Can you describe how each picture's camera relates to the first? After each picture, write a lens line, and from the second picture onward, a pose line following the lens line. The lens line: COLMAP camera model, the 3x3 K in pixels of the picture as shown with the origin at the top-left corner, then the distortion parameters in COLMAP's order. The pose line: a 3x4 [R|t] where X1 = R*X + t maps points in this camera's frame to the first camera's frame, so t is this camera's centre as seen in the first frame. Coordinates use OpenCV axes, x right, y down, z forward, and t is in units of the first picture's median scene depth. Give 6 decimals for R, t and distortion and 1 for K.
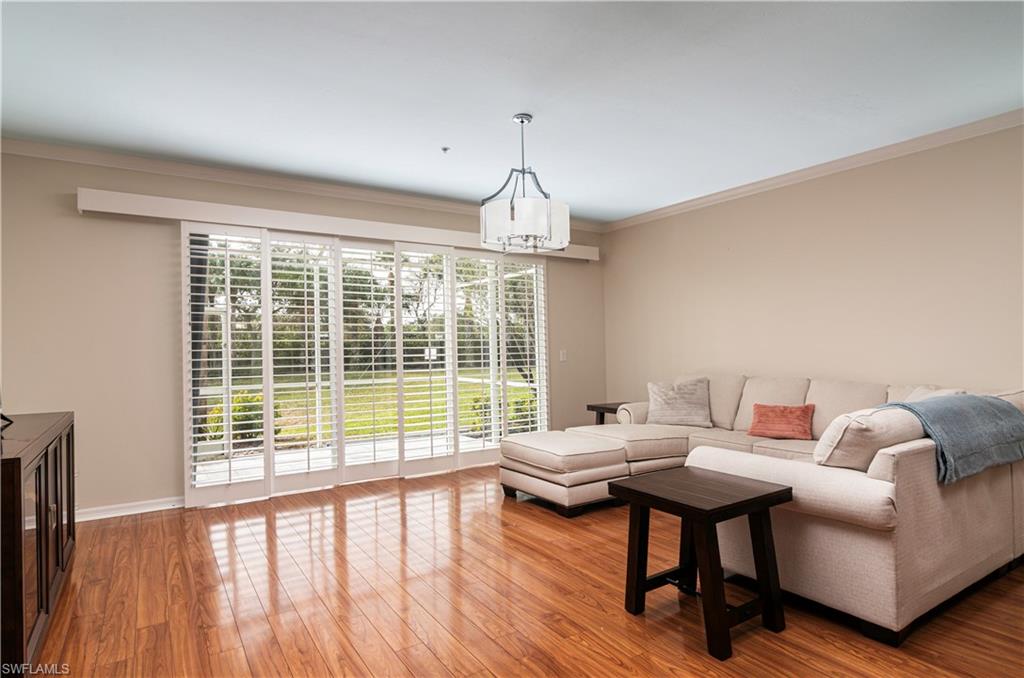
lens RADIAL K [[543.6, 0, 512.0], [0, 543.6, 339.0], [0, 0, 1]] dist [-0.000392, -0.000025]
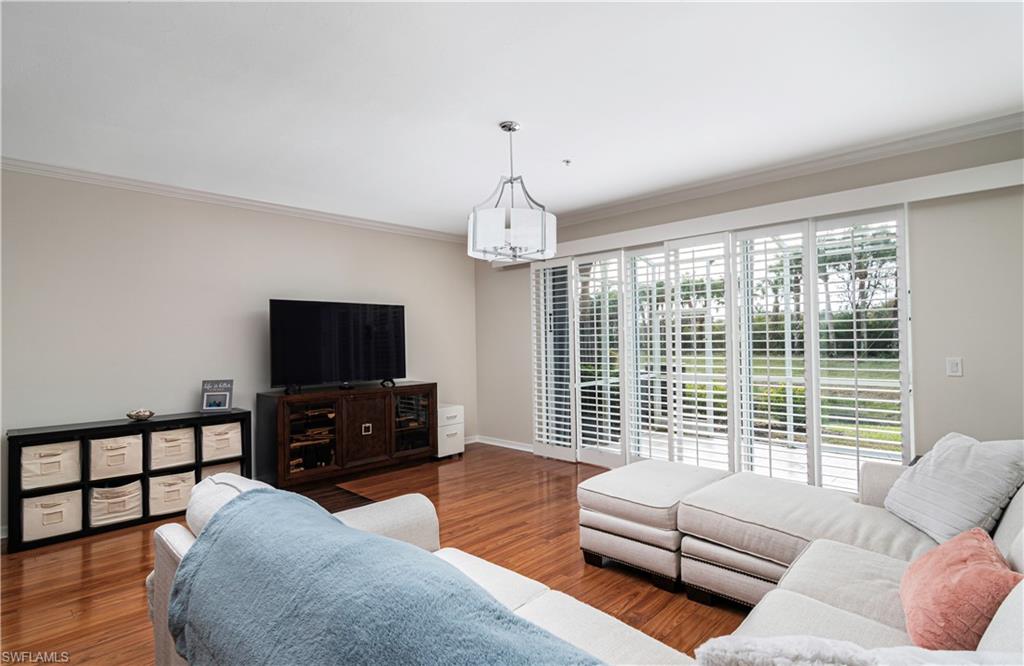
lens RADIAL K [[504.4, 0, 512.0], [0, 504.4, 333.0], [0, 0, 1]] dist [0.003095, -0.000010]
pose [[0.199066, -0.003428, -0.979980, 0.683091], [0.021724, 0.999764, 0.000915, -0.023259], [0.979745, -0.021471, 0.199093, 0.598185]]
